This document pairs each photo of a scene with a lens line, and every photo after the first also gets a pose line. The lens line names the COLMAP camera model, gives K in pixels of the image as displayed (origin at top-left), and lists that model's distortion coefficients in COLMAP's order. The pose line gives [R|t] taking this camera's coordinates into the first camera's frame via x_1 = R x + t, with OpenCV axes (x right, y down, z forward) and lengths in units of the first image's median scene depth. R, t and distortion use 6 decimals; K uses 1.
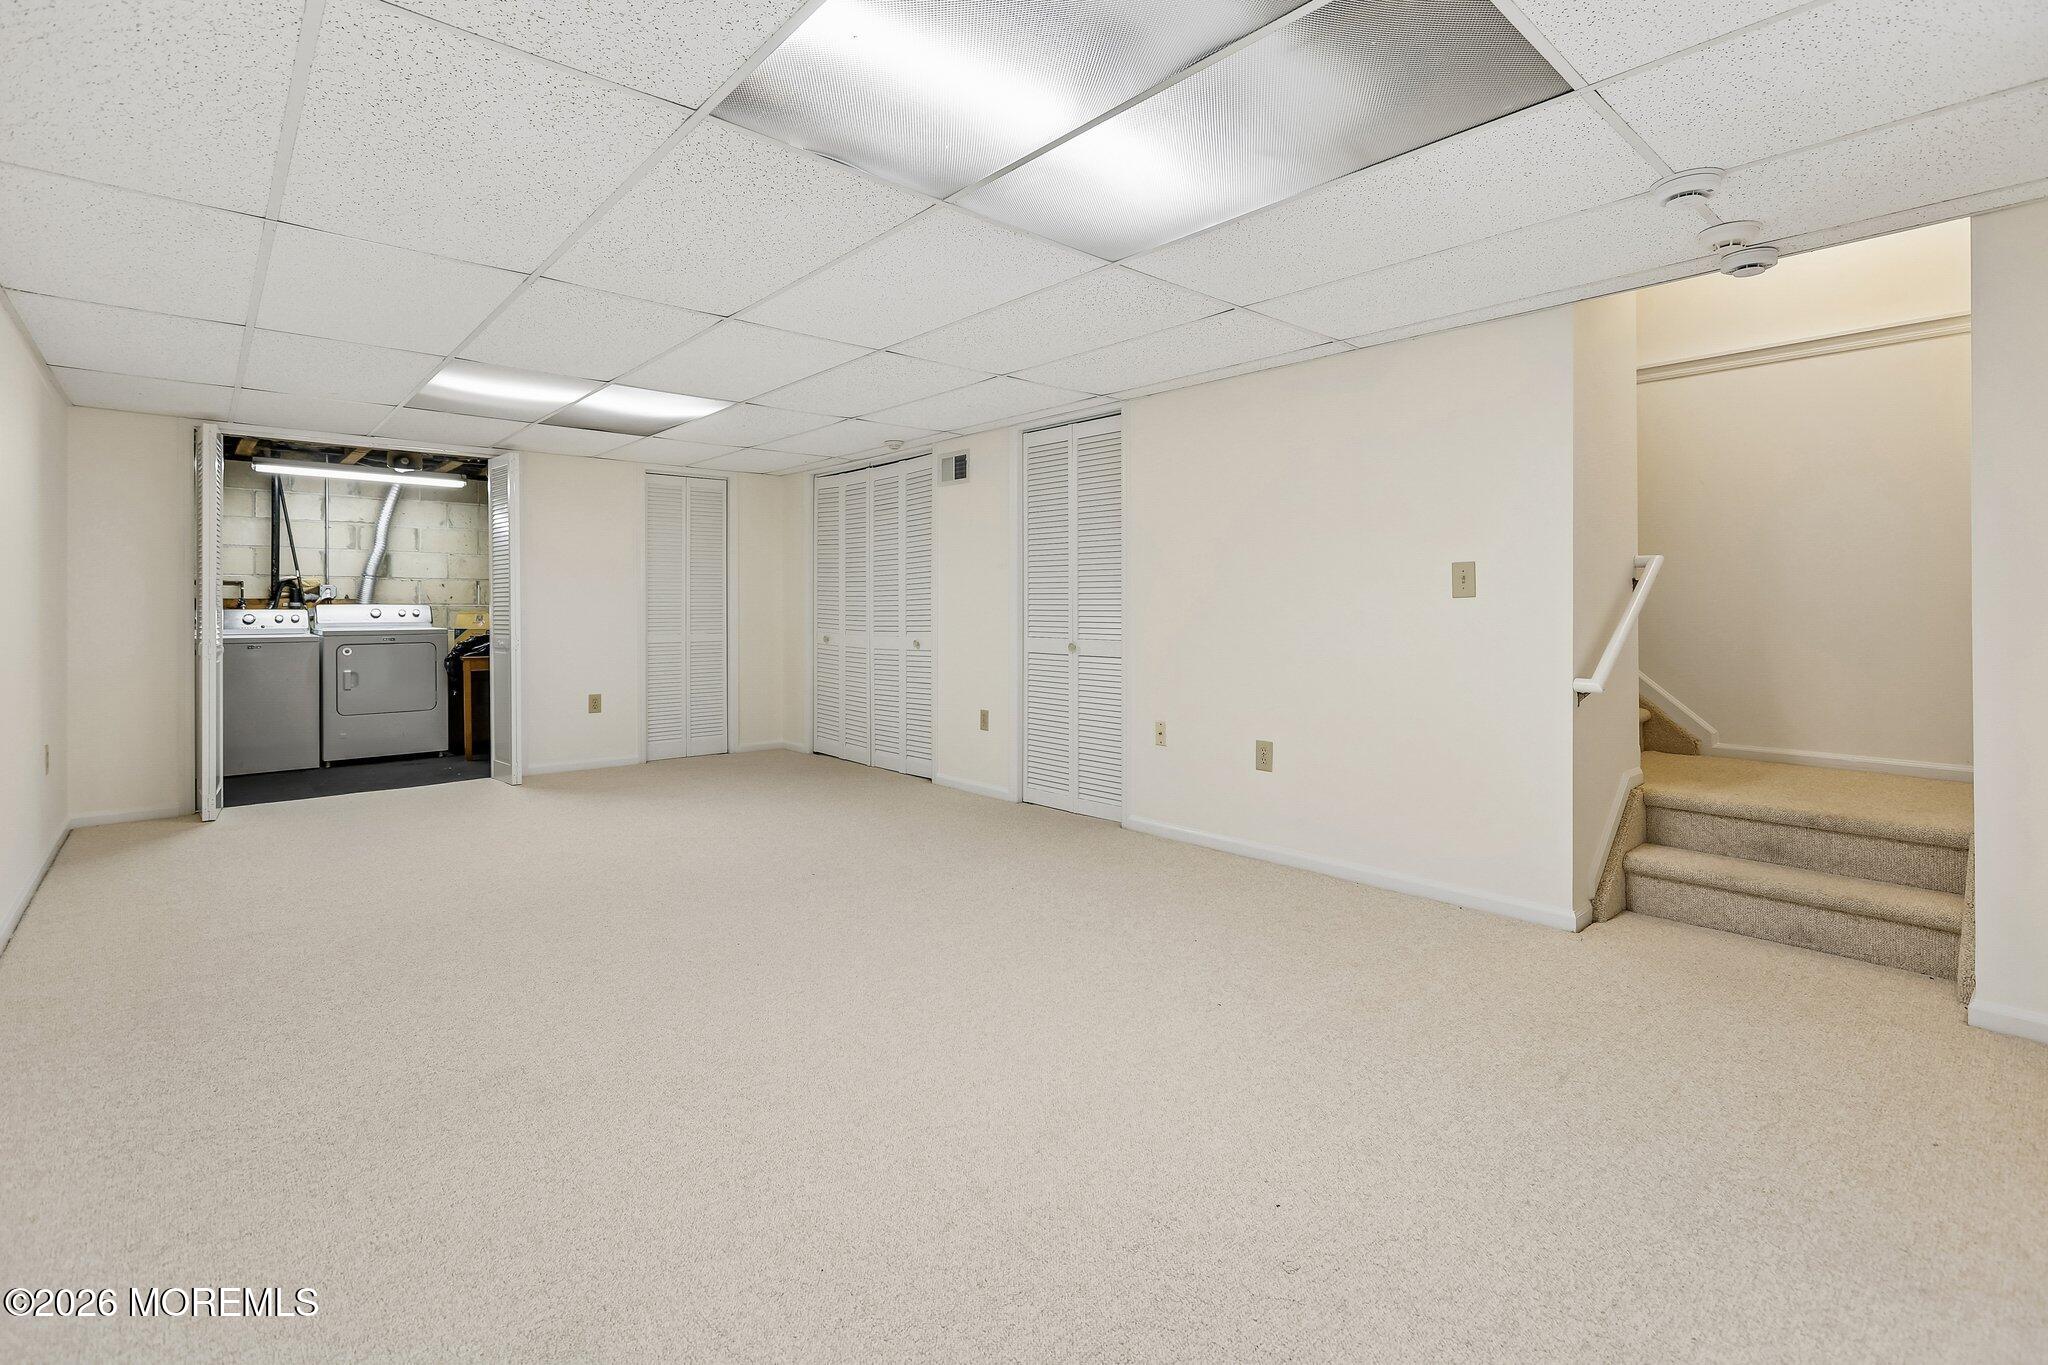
lens RADIAL K [[925.8, 0, 1047.0], [0, 925.8, 598.7], [0, 0, 1]] dist [-0.001626, 0.001171]
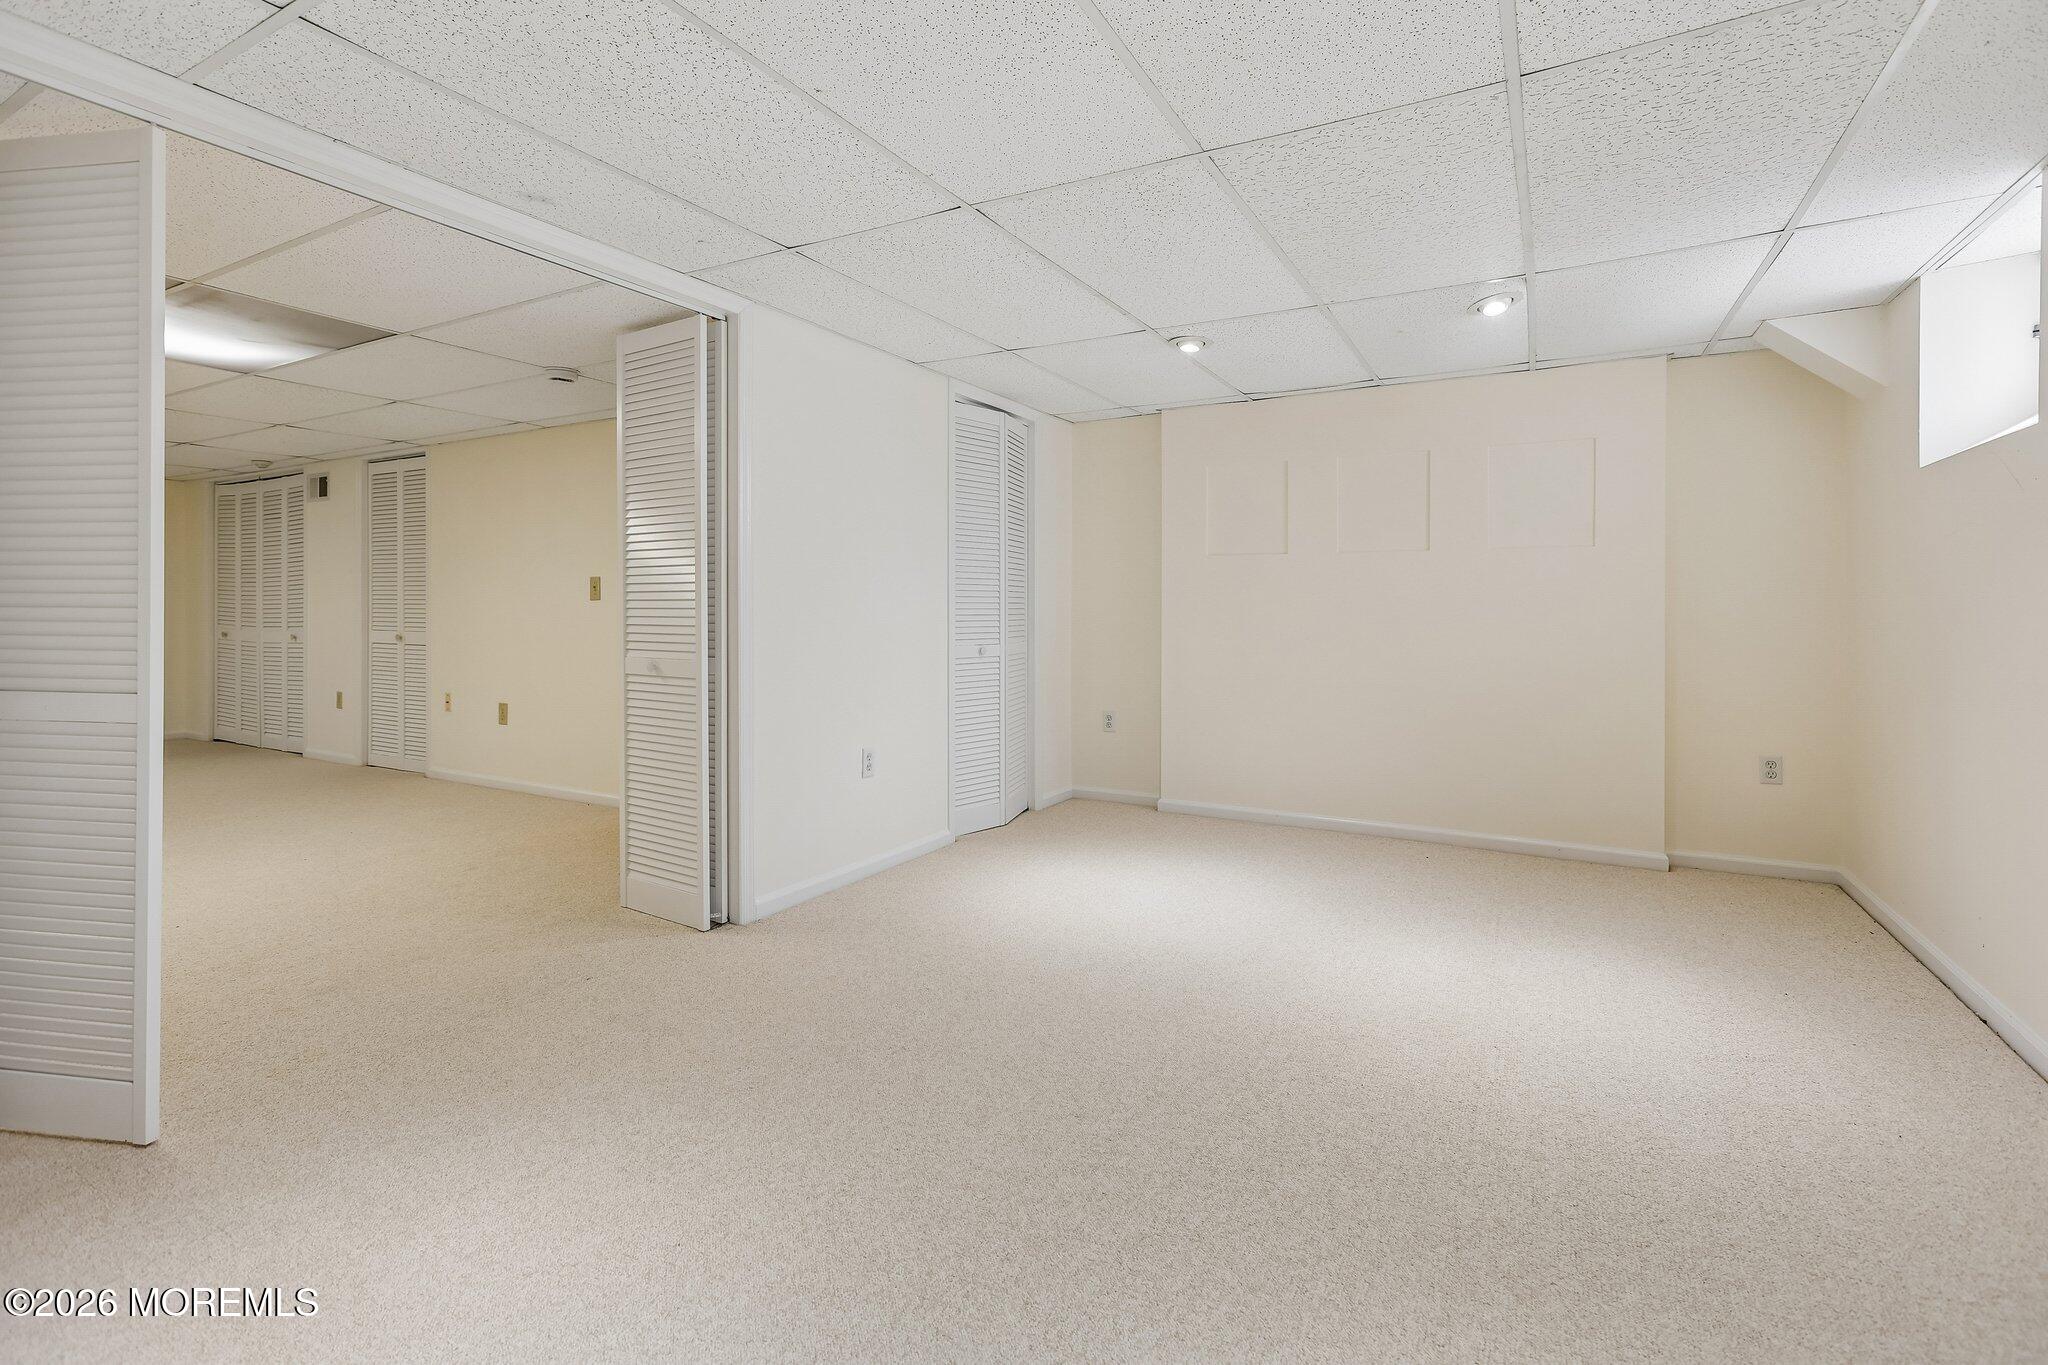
lens RADIAL K [[925.8, 0, 1018.6], [0, 925.8, 601.9], [0, 0, 1]] dist [-0.001626, 0.001171]
pose [[0.951136, 0.001037, 0.308771, 0.386773], [-0.003354, 0.999970, 0.006974, -0.006871], [-0.308755, -0.007669, 0.951111, -0.395756]]
